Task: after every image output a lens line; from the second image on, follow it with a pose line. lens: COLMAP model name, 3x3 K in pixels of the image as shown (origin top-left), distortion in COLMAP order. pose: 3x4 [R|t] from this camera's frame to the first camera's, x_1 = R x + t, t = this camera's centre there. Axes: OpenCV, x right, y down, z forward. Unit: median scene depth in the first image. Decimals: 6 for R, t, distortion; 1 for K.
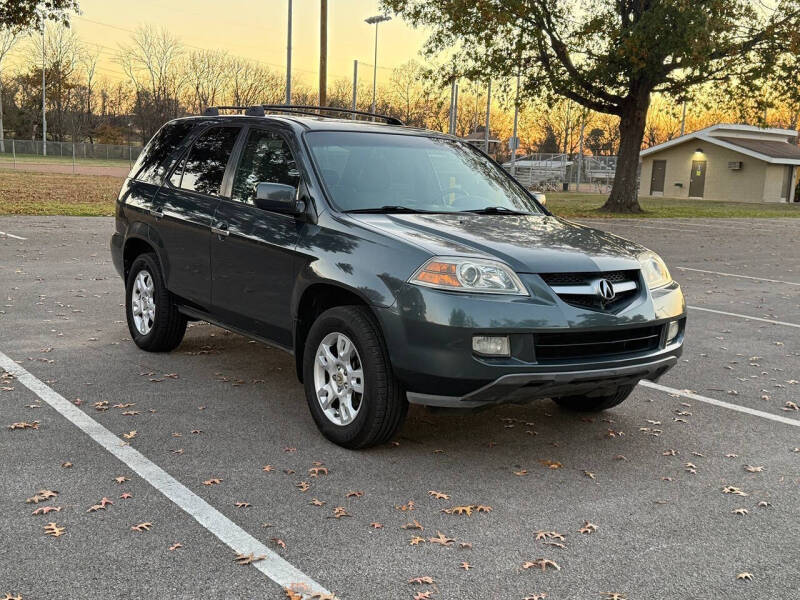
lens RADIAL K [[951.2, 0, 399.5], [0, 951.2, 305.8], [0, 0, 1]] dist [0.103982, 0.000000]
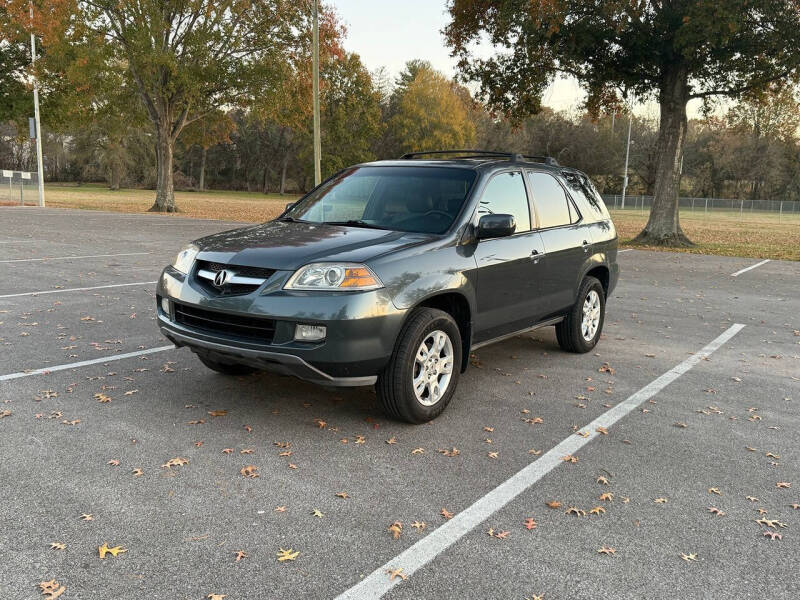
lens RADIAL K [[702.1, 0, 391.7], [0, 702.1, 308.1], [0, 0, 1]] dist [0.089710, -0.119040]
pose [[0.314273, 0.121783, -0.941489, 0.853694], [-0.160156, 0.984324, 0.073863, -0.060844], [0.935726, 0.127572, 0.328851, 0.687300]]
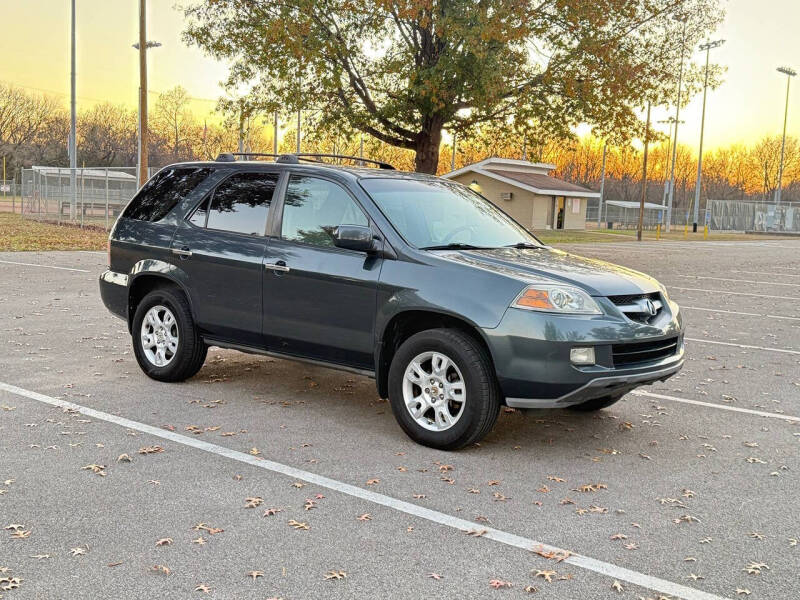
lens RADIAL K [[951.2, 0, 402.1], [0, 951.2, 303.1], [0, 0, 1]] dist [0.103982, 0.000000]
pose [[0.968104, -0.030266, 0.248716, -0.309518], [0.037973, 0.998934, -0.026246, -0.001909], [-0.247656, 0.034853, 0.968221, -0.102156]]
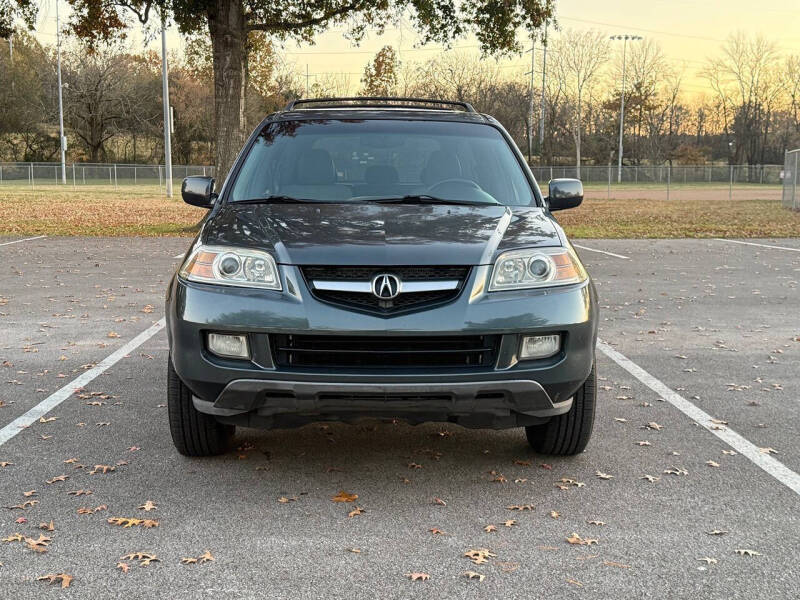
lens RADIAL K [[1055.3, 0, 409.6], [0, 1055.3, 314.2], [0, 0, 1]] dist [0.088030, 0.000000]
pose [[0.830172, 0.033528, -0.556498, 0.550637], [-0.050283, 0.998625, -0.014845, 0.013663], [0.555235, 0.040307, 0.830716, 0.202190]]
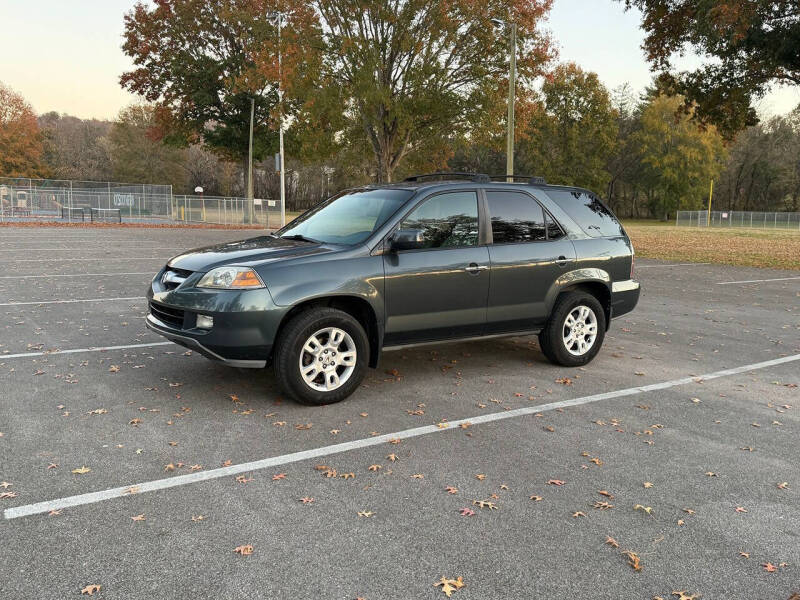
lens RADIAL K [[702.1, 0, 379.4], [0, 702.1, 288.4], [0, 0, 1]] dist [0.089710, -0.119040]
pose [[-0.033045, 0.071025, -0.996927, 1.030408], [-0.170511, 0.982448, 0.075645, -0.112061], [0.984802, 0.172487, -0.020354, 1.034366]]
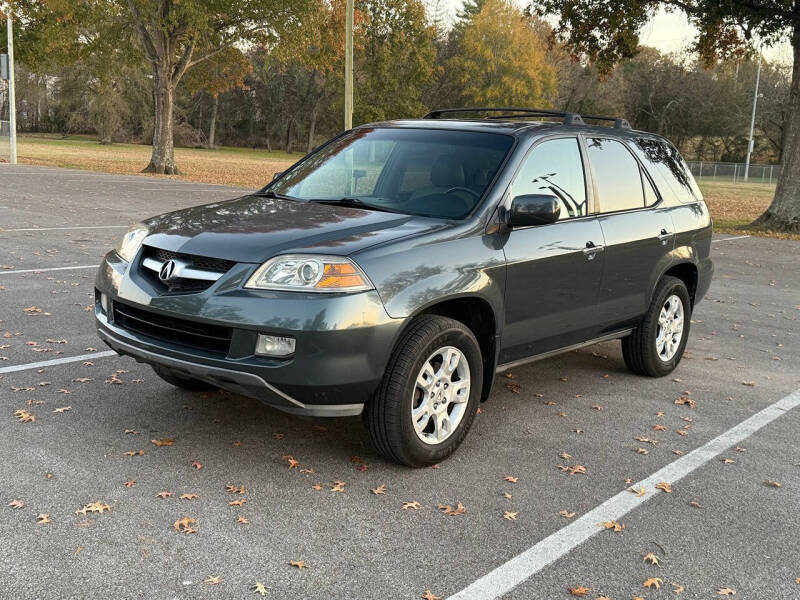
lens RADIAL K [[886.1, 0, 385.9], [0, 886.1, 300.4], [0, 0, 1]] dist [0.060313, 0.000000]
pose [[0.248760, 0.132339, -0.959482, 0.841209], [-0.185710, 0.978759, 0.086850, -0.078697], [0.950595, 0.156581, 0.268052, 0.733073]]
